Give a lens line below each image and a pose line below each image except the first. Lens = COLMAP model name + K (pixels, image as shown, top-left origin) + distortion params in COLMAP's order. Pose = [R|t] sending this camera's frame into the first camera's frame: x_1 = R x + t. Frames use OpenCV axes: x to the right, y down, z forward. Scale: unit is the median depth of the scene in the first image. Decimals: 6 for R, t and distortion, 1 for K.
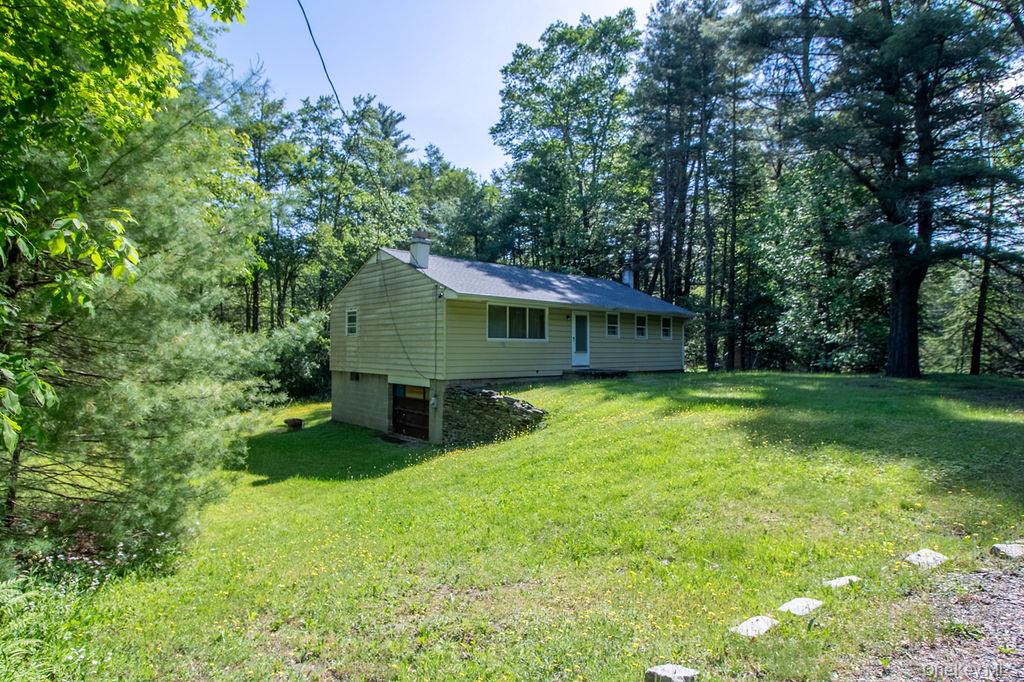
lens RADIAL K [[523.1, 0, 506.0], [0, 523.1, 334.9], [0, 0, 1]] dist [0.000412, -0.011283]
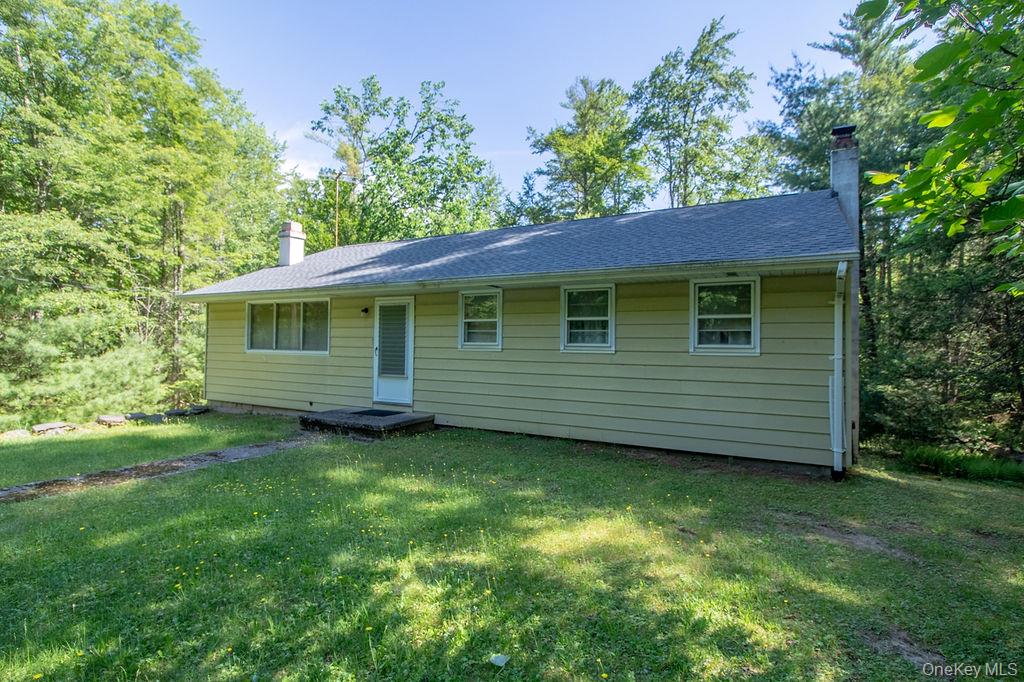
lens RADIAL K [[523.1, 0, 506.0], [0, 523.1, 334.9], [0, 0, 1]] dist [0.000412, -0.011283]
pose [[0.324088, -0.022022, -0.945771, 0.664338], [0.010538, 0.999751, -0.019668, 0.003240], [0.945968, -0.003592, 0.324239, 0.939769]]
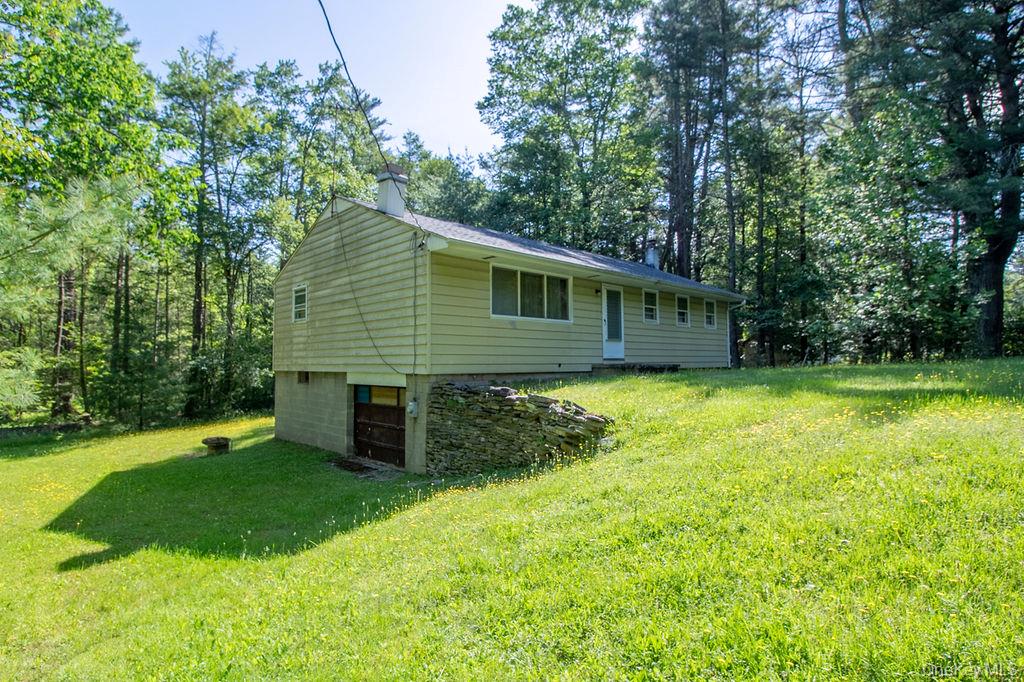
lens RADIAL K [[523.1, 0, 506.0], [0, 523.1, 334.9], [0, 0, 1]] dist [0.000412, -0.011283]
pose [[0.999313, -0.009042, 0.035938, -0.034872], [0.009994, 0.999602, -0.026387, 0.043383], [-0.035685, 0.026728, 0.999006, 0.270553]]
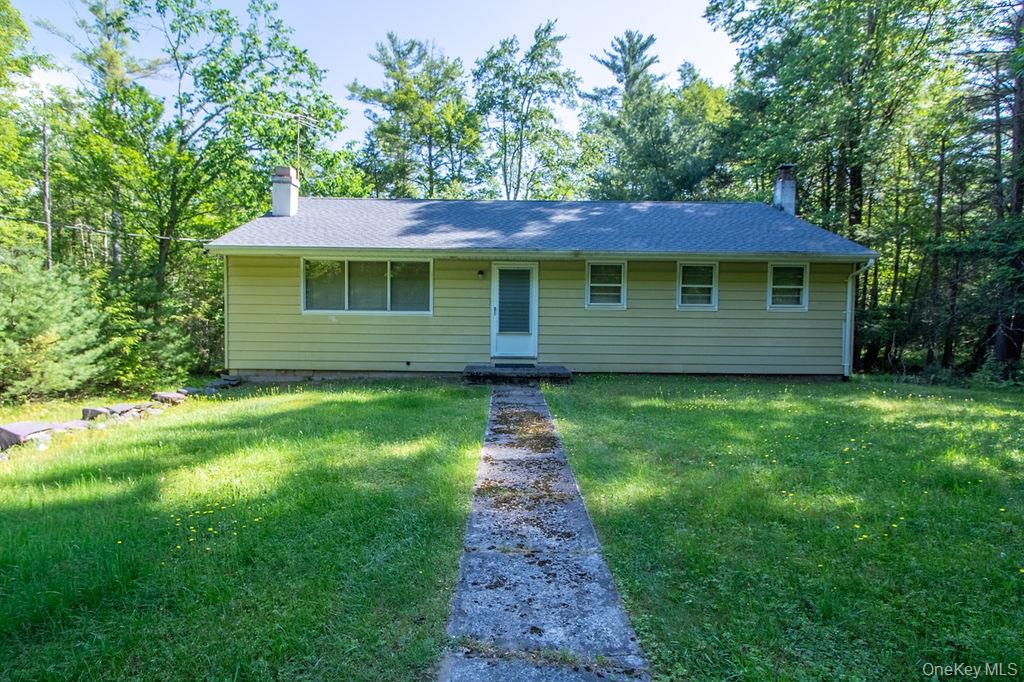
lens RADIAL K [[534.2, 0, 509.2], [0, 534.2, 340.6], [0, 0, 1]] dist [-0.005096, -0.001325]
pose [[0.759013, 0.031994, -0.650289, 0.519636], [0.009768, 0.998120, 0.060509, 0.005205], [0.651002, -0.052279, 0.757274, 0.552779]]
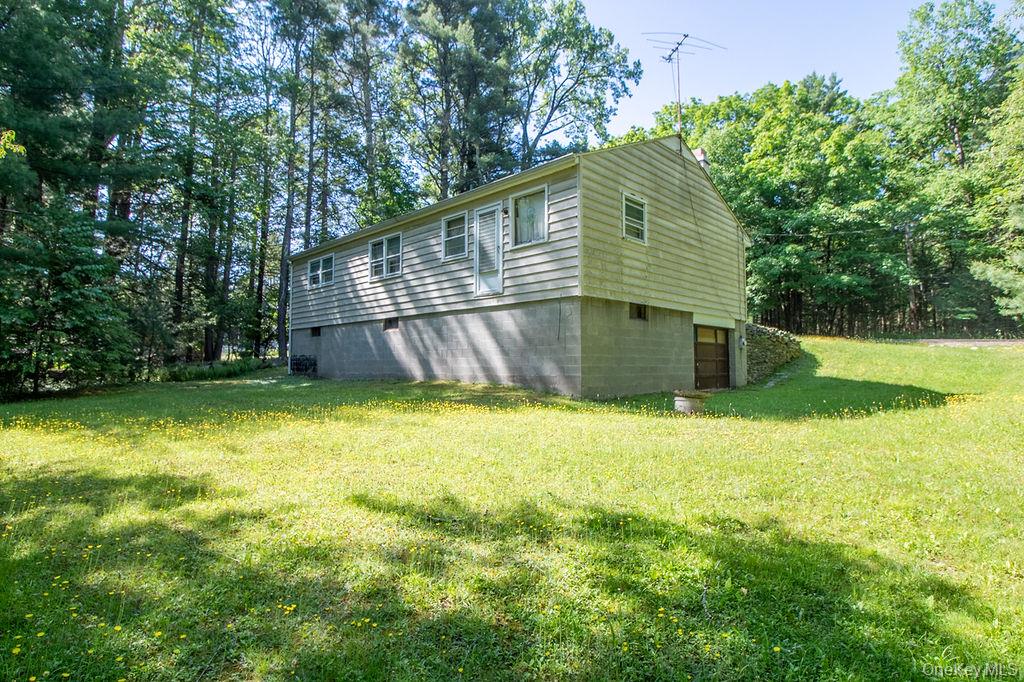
lens RADIAL K [[523.1, 0, 506.0], [0, 523.1, 334.9], [0, 0, 1]] dist [0.000412, -0.011283]
pose [[-0.063005, 0.056785, 0.996396, -0.877309], [-0.020390, 0.998098, -0.058172, 0.144755], [-0.997805, -0.023982, -0.061727, 1.211032]]
